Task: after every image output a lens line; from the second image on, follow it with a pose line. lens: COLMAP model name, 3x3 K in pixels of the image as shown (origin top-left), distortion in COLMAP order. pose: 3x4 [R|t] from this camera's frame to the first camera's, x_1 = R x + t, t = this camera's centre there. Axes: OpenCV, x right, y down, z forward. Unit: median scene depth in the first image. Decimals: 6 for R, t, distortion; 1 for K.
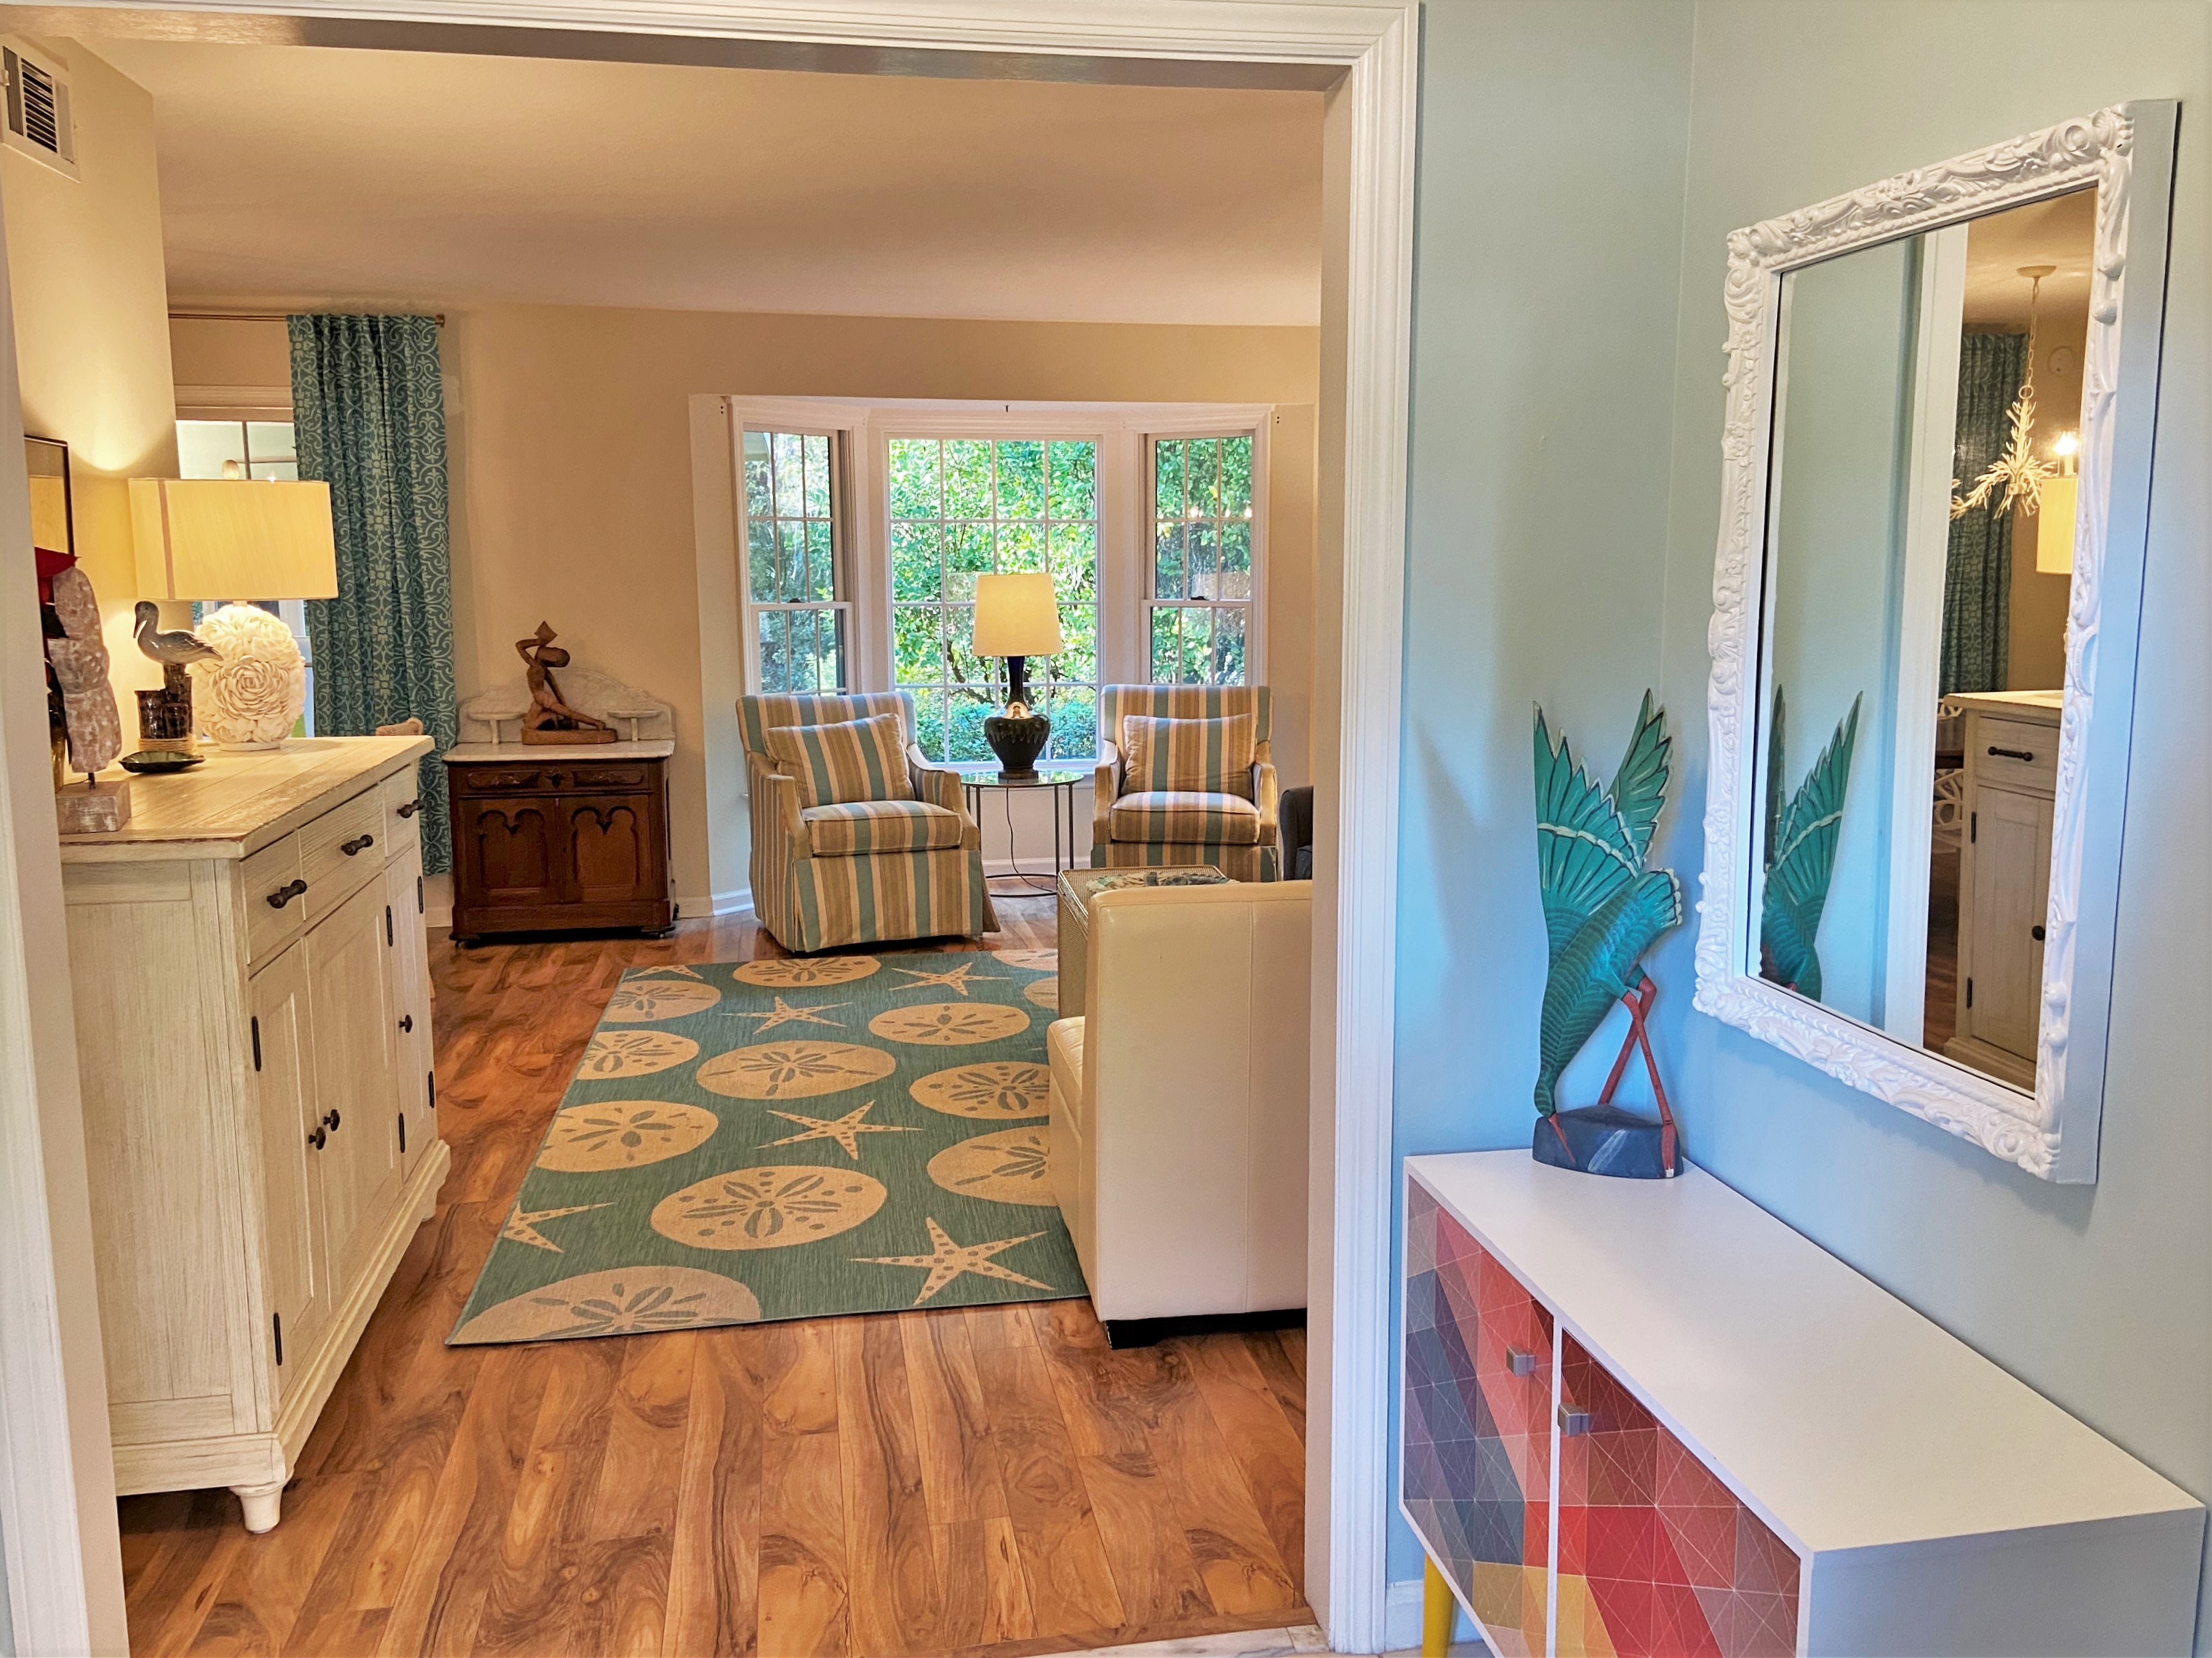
lens RADIAL K [[1710.7, 0, 1106.0], [0, 1710.7, 829.0], [0, 0, 1]] dist [0.110730, -0.151077]
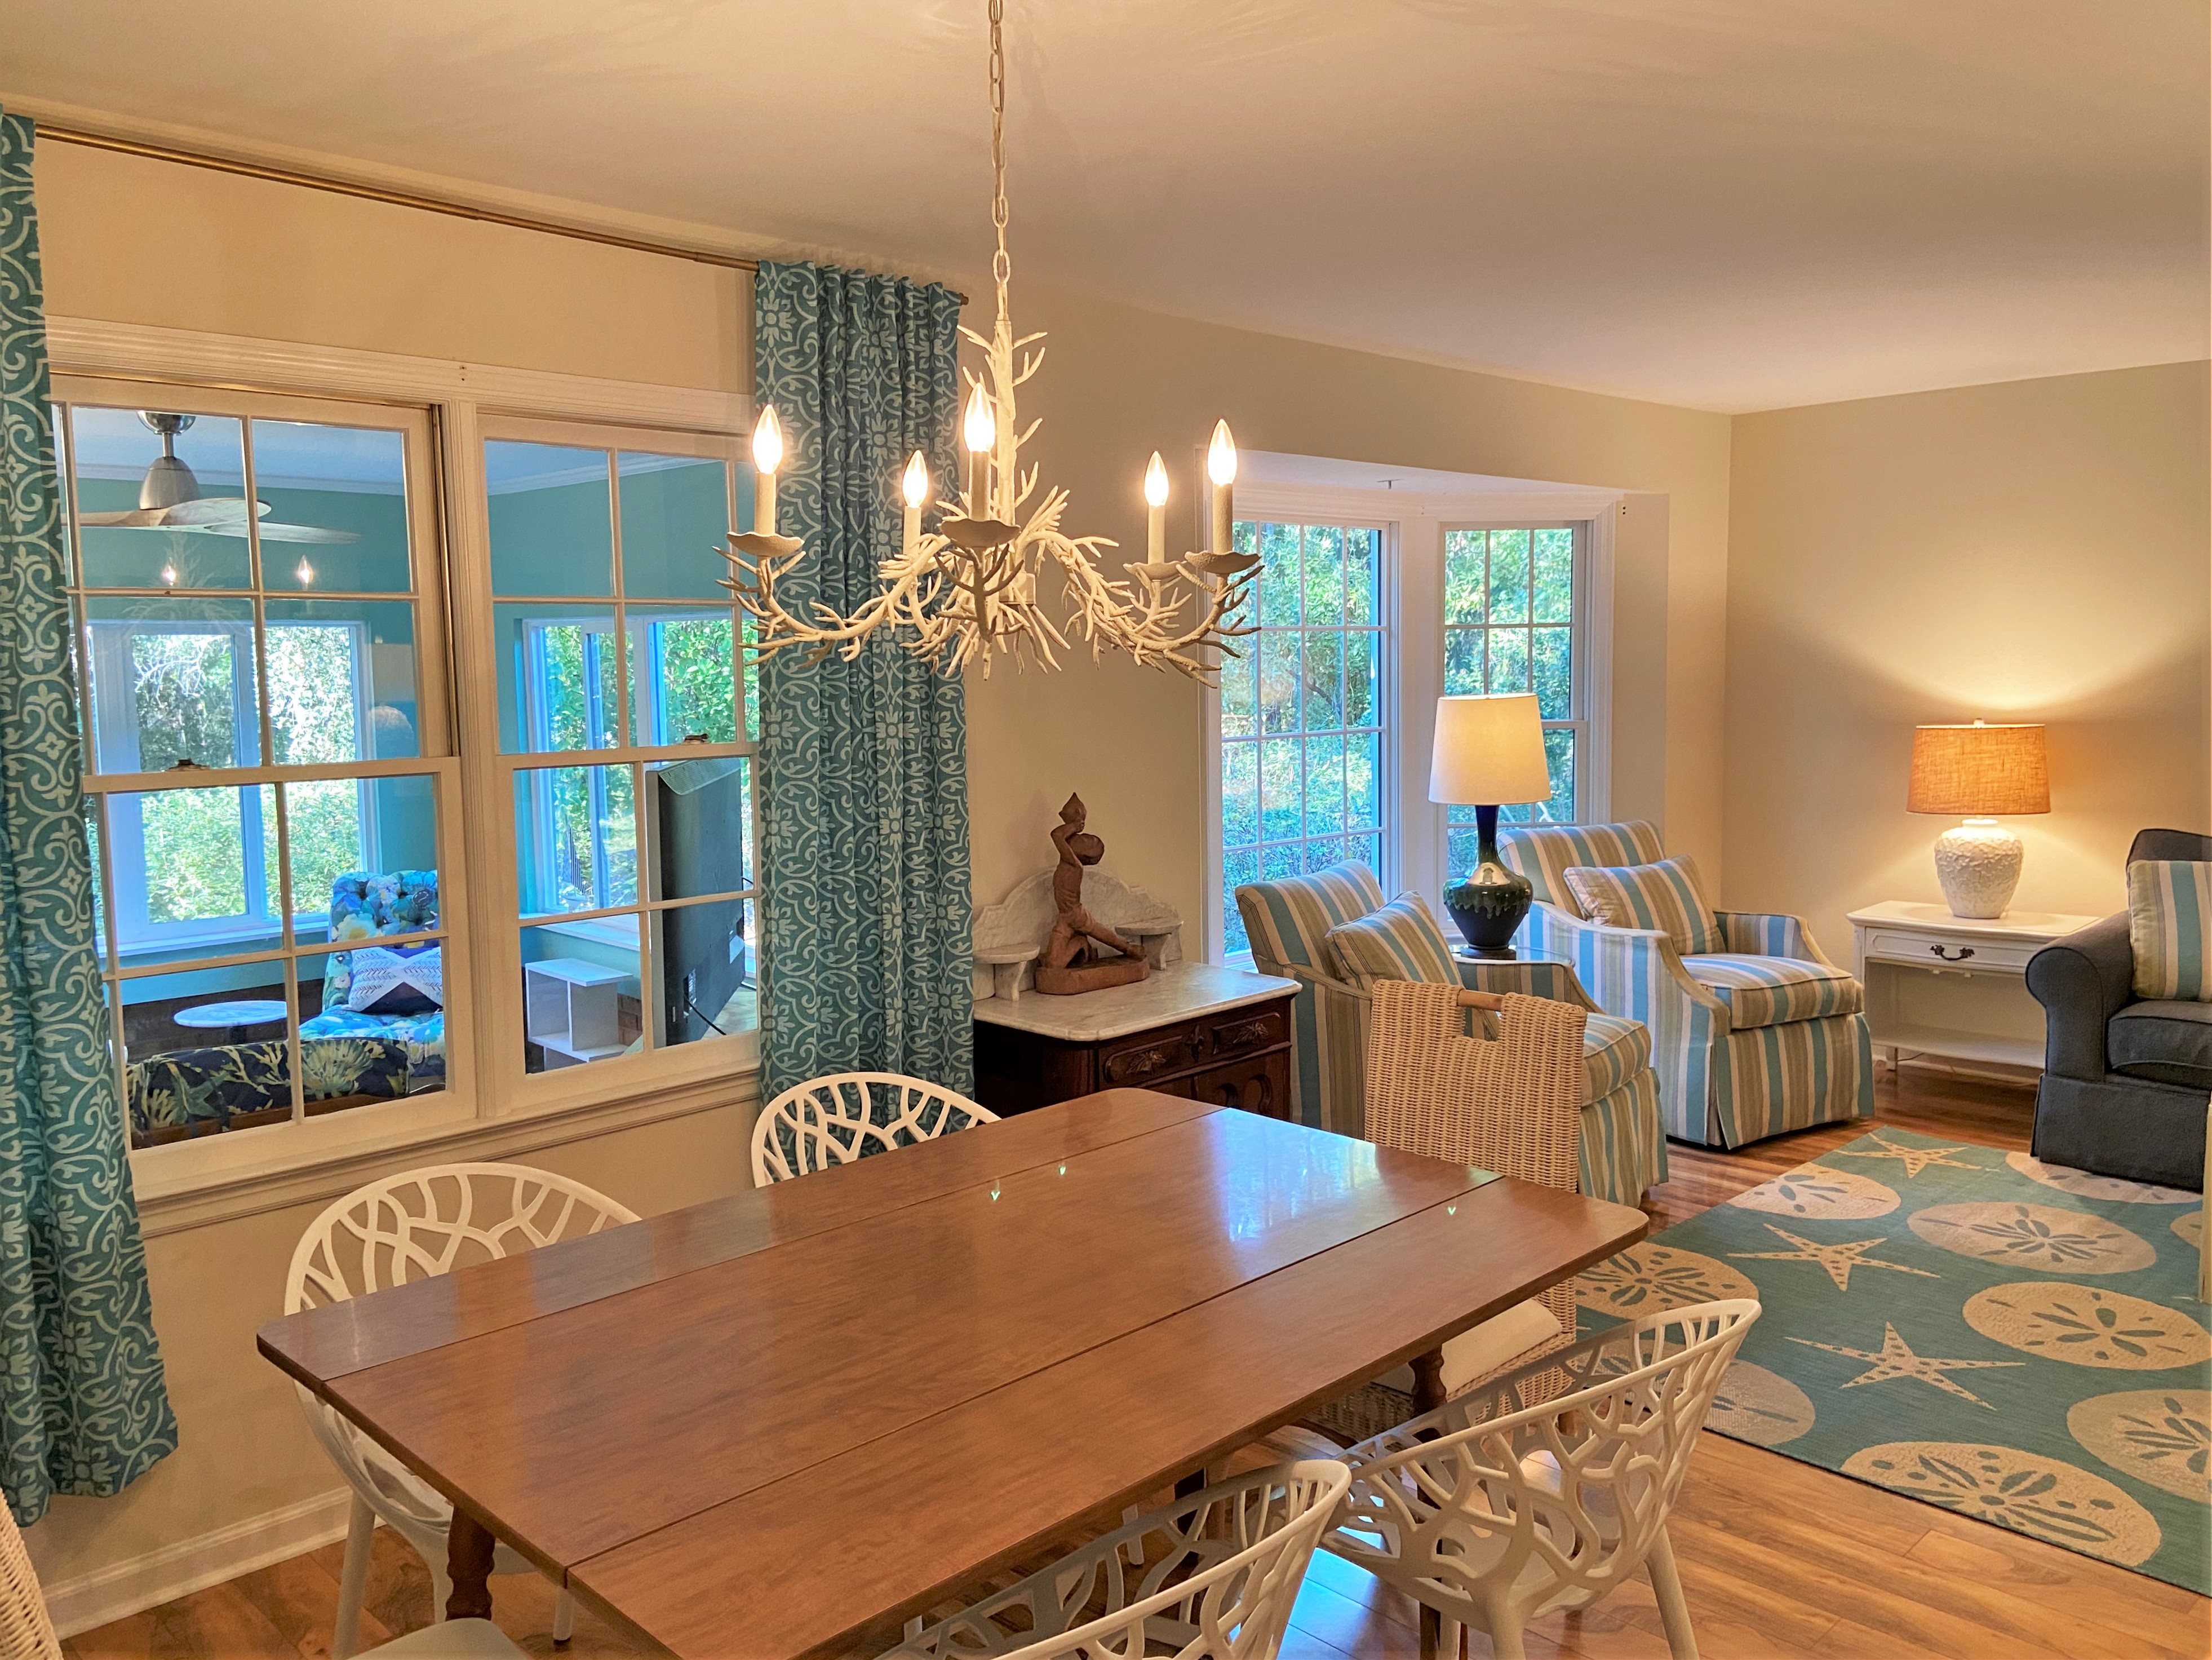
lens RADIAL K [[1711.1, 0, 1106.0], [0, 1711.1, 830.0], [0, 0, 1]] dist [0.110730, -0.151077]
pose [[0.825364, -0.067665, 0.560532, -0.679316], [0.095901, 0.995168, -0.021079, -0.096271], [-0.556397, 0.071154, 0.827865, 0.501318]]
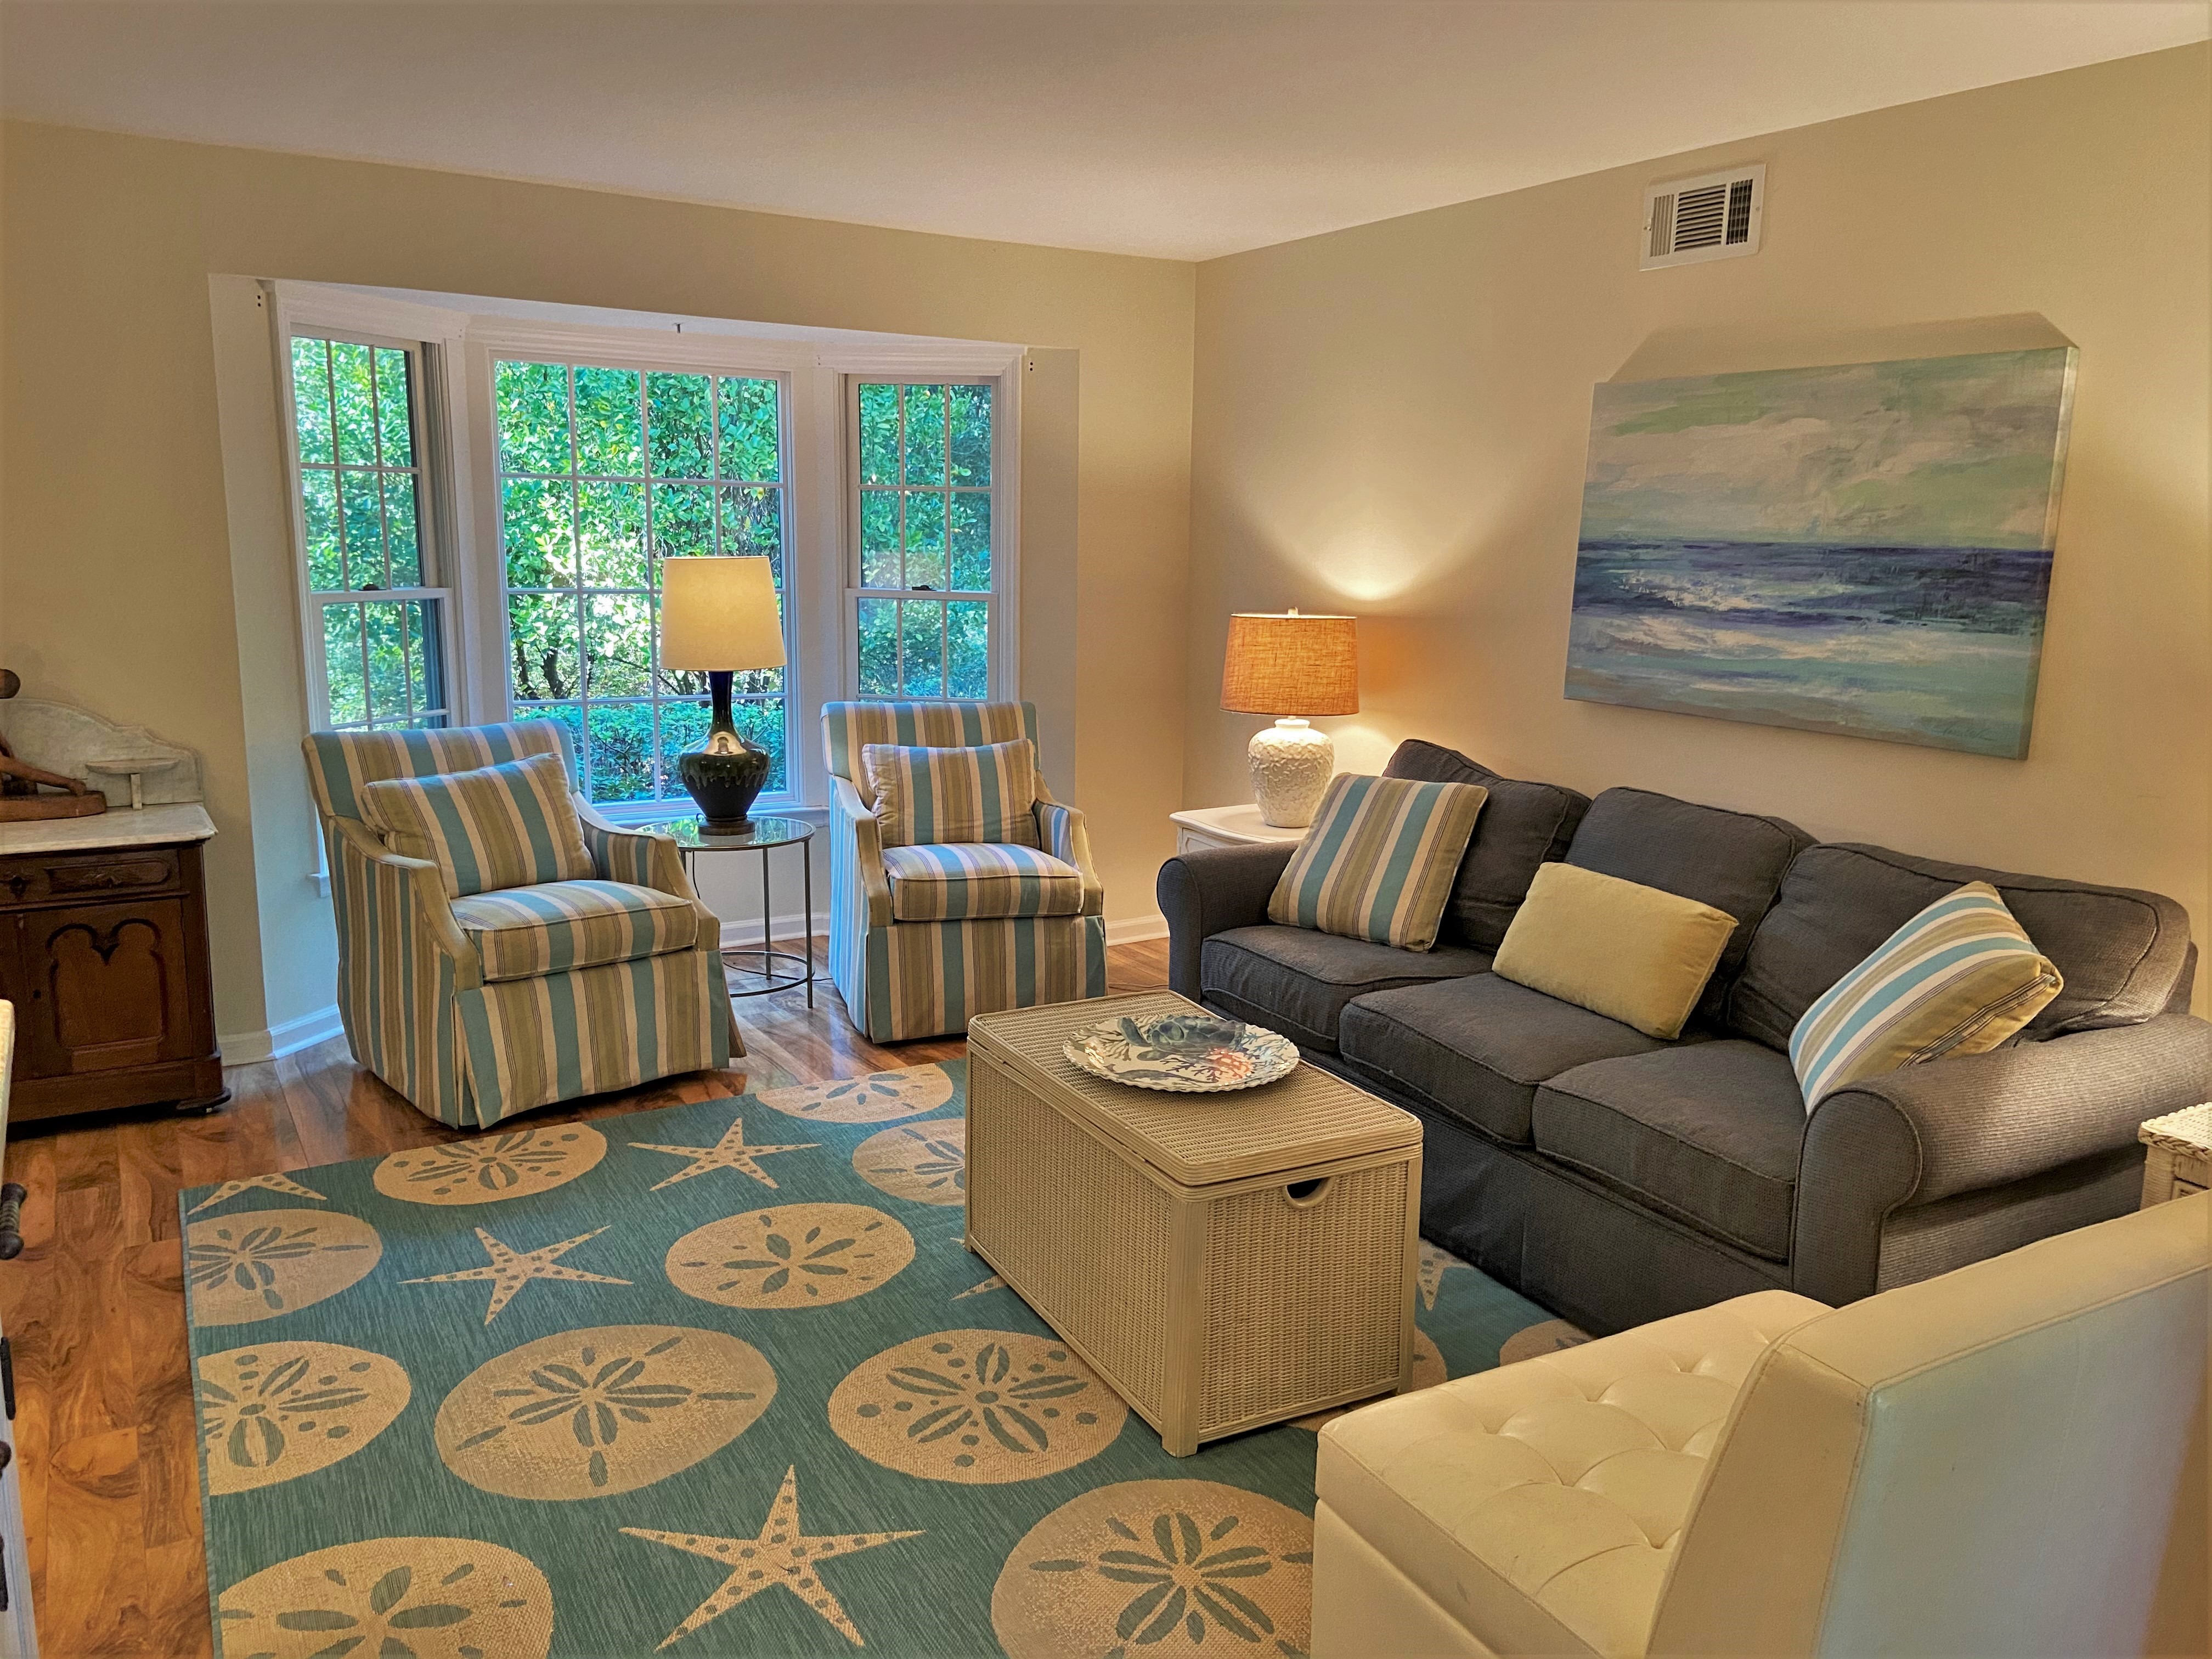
lens RADIAL K [[1642.0, 0, 1106.0], [0, 1642.0, 829.5], [0, 0, 1]] dist [0.145329, -0.201687]
pose [[0.938366, -0.043847, 0.342852, -0.157105], [0.032533, 0.998722, 0.038685, -0.058823], [-0.344110, -0.025147, 0.938593, 0.296091]]
